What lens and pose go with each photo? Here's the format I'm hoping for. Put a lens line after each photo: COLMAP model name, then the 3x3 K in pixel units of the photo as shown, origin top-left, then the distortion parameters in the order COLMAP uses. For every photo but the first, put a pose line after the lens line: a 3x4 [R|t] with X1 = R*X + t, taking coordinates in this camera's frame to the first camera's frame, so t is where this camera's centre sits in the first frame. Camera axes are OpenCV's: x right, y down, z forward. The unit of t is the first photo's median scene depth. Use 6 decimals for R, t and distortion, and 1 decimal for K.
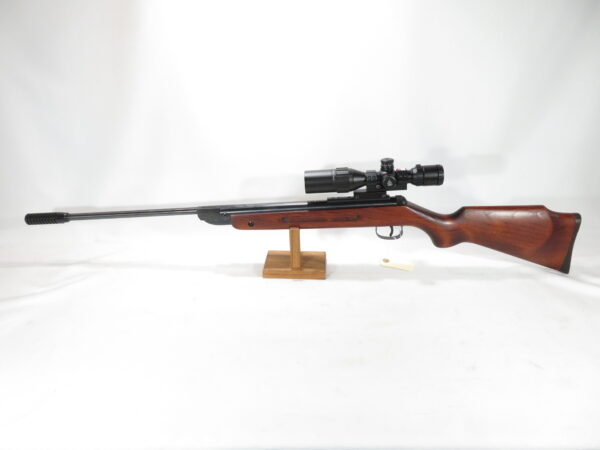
lens RADIAL K [[437.5, 0, 301.3], [0, 437.5, 226.9], [0, 0, 1]] dist [-0.003686, -0.011524]
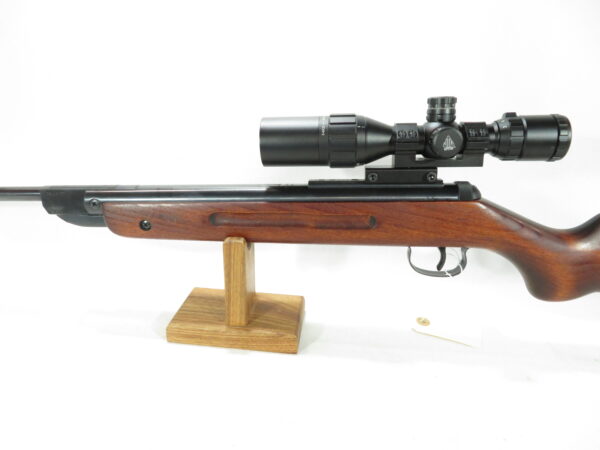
lens RADIAL K [[491.5, 0, 298.1], [0, 491.5, 221.6], [0, 0, 1]] dist [0.014935, 0.010211]
pose [[0.998226, 0.057579, -0.015179, 0.058297], [-0.058853, 0.992795, -0.104375, 0.035334], [0.009060, 0.105084, 0.994422, 0.478025]]
